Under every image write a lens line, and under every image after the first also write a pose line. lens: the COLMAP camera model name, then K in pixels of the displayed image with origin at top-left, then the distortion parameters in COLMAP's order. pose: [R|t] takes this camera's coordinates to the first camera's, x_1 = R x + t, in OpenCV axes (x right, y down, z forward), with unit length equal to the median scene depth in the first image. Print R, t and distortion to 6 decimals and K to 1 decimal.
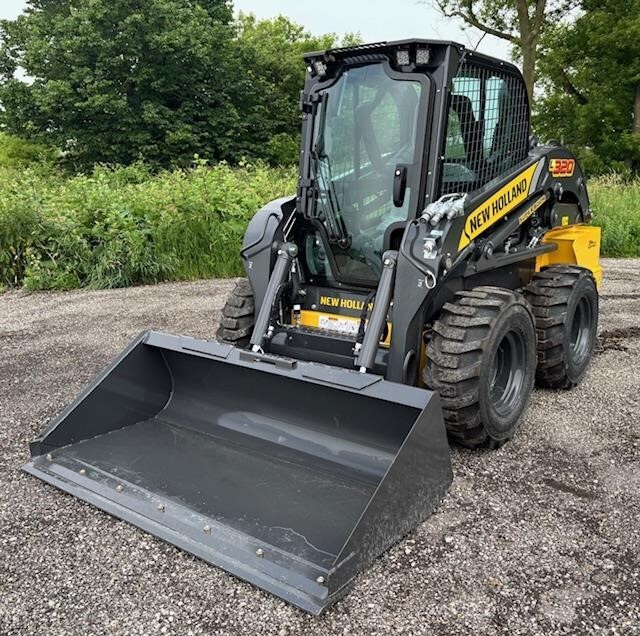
lens RADIAL K [[657.2, 0, 361.9], [0, 657.2, 324.6], [0, 0, 1]] dist [0.086692, -0.176484]
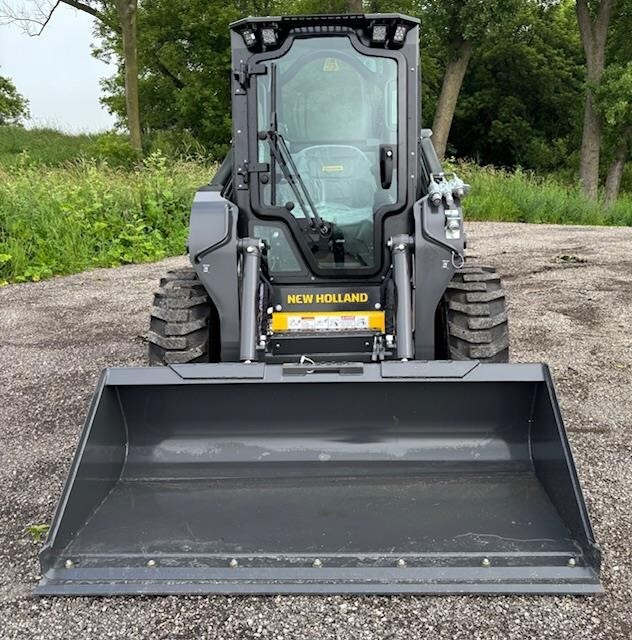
lens RADIAL K [[701.7, 0, 316.0], [0, 701.7, 320.0], [0, 0, 1]] dist [0.111358, -0.236297]
pose [[0.813302, -0.142016, 0.564244, -0.592656], [0.143309, 0.988774, 0.042301, -0.045817], [-0.563916, 0.046458, 0.824524, 0.207712]]
